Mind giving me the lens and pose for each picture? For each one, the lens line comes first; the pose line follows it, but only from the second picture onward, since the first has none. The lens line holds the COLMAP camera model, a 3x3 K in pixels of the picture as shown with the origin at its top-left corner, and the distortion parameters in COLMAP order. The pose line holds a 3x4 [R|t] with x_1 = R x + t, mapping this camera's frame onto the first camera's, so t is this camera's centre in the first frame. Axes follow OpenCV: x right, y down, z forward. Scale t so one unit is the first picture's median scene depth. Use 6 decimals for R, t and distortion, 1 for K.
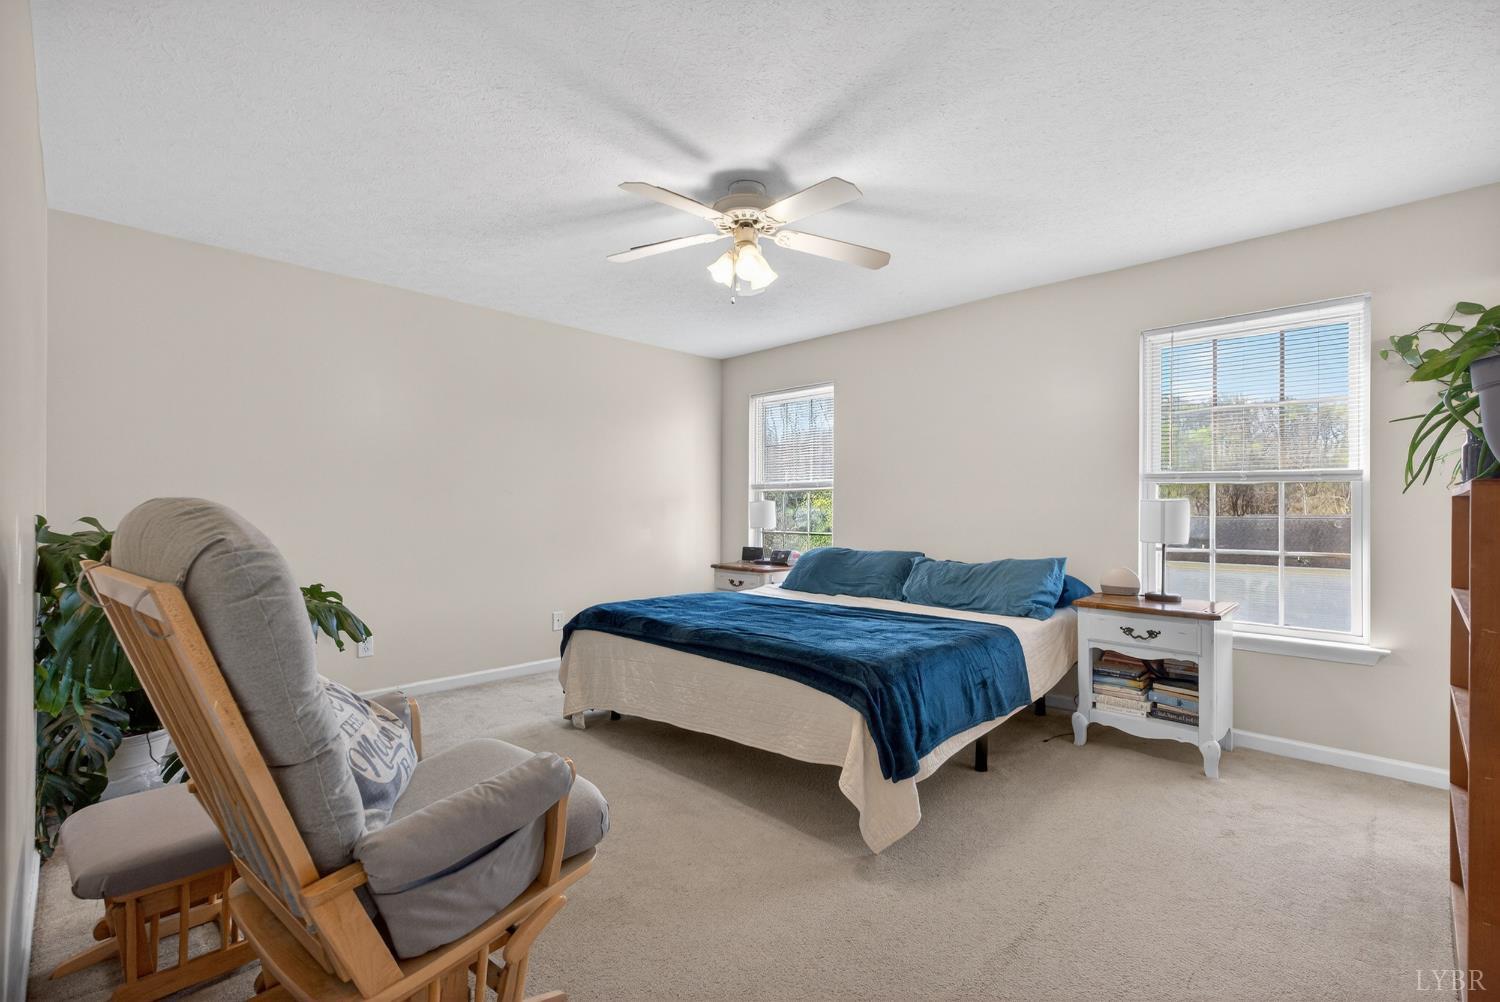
lens RADIAL K [[663.5, 0, 744.6], [0, 663.5, 513.8], [0, 0, 1]] dist [0.001020, 0.000015]
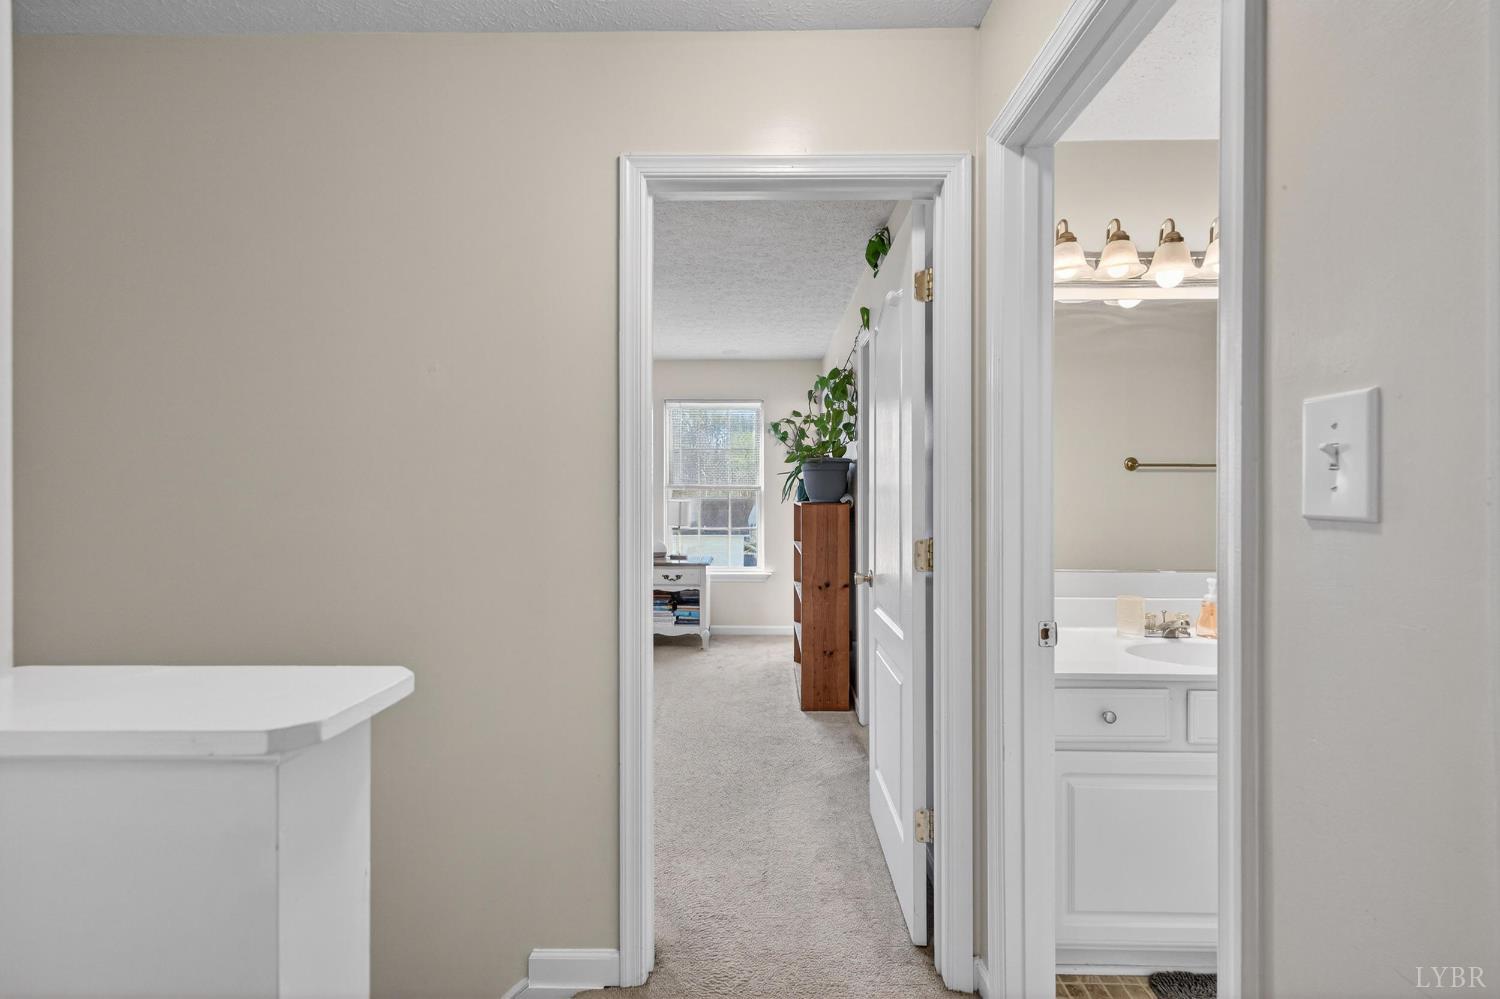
lens RADIAL K [[648.0, 0, 750.9], [0, 648.0, 499.2], [0, 0, 1]] dist [-0.000726, -0.000095]
pose [[0.718610, -0.009534, 0.695348, -0.452918], [0.005614, 0.999953, 0.007908, -0.040683], [-0.695391, -0.001779, 0.718630, -0.386301]]
